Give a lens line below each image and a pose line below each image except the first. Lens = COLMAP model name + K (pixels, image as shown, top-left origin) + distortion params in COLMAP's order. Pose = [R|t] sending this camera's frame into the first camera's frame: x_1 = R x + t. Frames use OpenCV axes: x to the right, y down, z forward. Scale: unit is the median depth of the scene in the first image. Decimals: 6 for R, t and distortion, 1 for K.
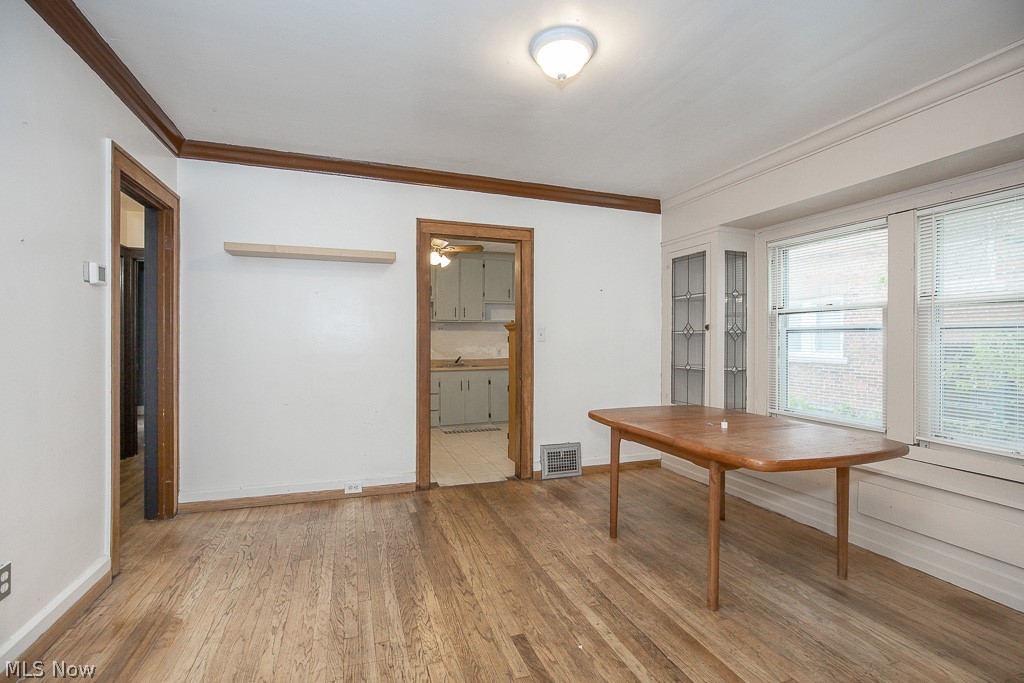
lens RADIAL K [[466.7, 0, 513.6], [0, 466.7, 343.6], [0, 0, 1]] dist [-0.011431, 0.001064]
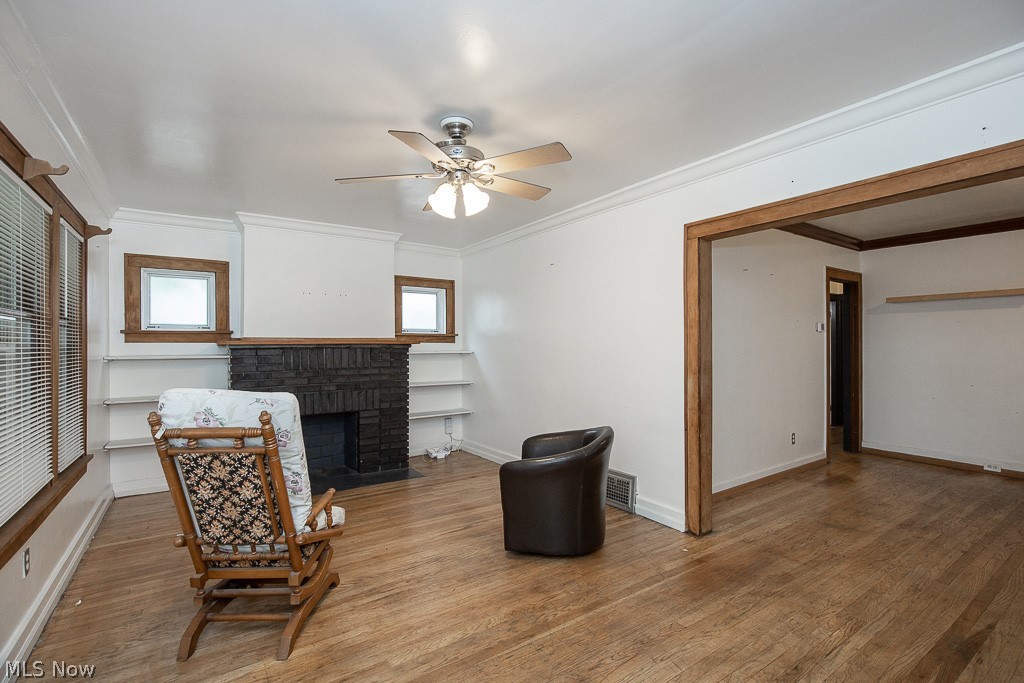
lens RADIAL K [[466.7, 0, 513.6], [0, 466.7, 343.6], [0, 0, 1]] dist [-0.011431, 0.001064]
pose [[0.253040, -0.007833, -0.967424, 0.684361], [-0.001811, 0.999962, -0.008570, -0.033456], [0.967454, 0.003920, 0.253016, -0.766861]]
